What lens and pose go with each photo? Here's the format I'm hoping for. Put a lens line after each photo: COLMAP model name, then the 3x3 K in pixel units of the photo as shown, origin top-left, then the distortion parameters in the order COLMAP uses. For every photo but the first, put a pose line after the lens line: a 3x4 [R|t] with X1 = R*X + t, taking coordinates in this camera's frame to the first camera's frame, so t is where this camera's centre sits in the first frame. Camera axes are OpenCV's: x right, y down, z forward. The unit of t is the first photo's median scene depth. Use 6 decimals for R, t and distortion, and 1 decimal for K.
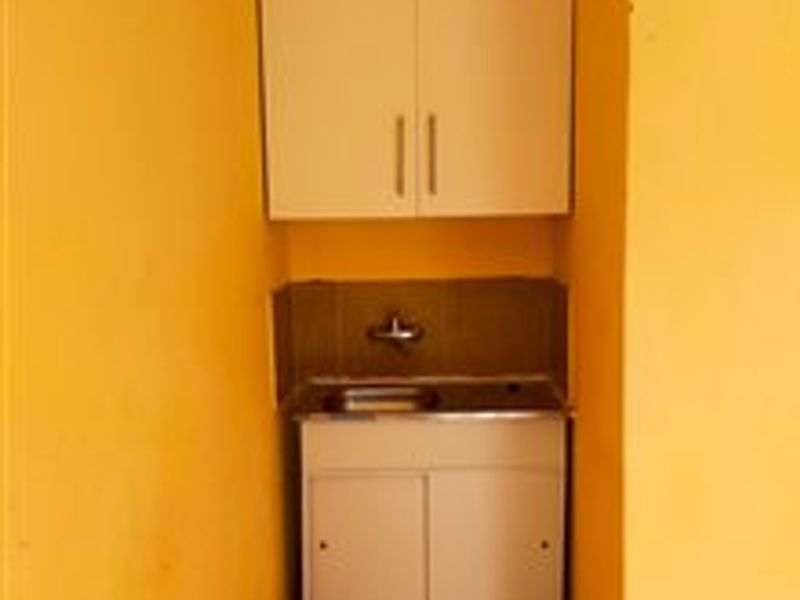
lens RADIAL K [[749.8, 0, 397.3], [0, 749.8, 297.6], [0, 0, 1]] dist [0.205345, -0.444385]
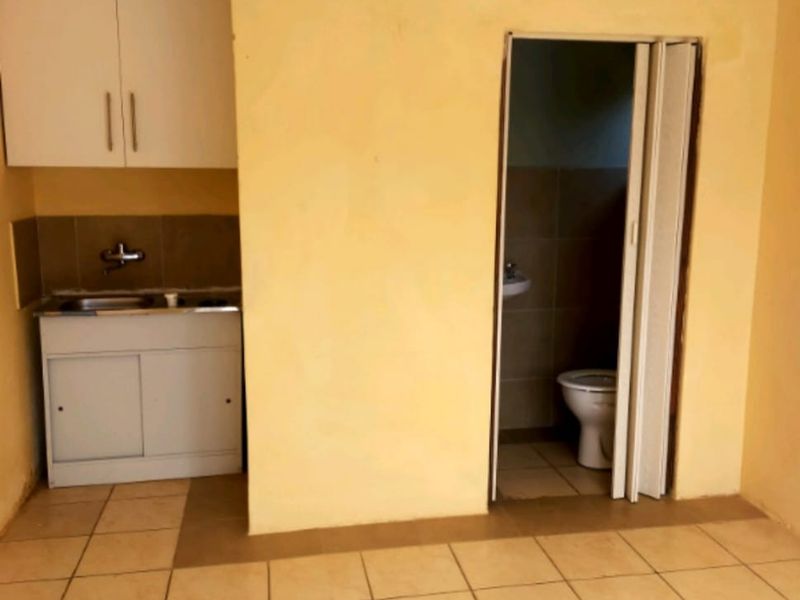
lens RADIAL K [[749.8, 0, 397.3], [0, 749.8, 297.6], [0, 0, 1]] dist [0.205345, -0.444385]
pose [[0.980794, -0.008852, 0.194847, 0.214457], [-0.002271, 0.998384, 0.056786, 0.044174], [-0.195035, -0.056137, 0.979188, -0.424381]]
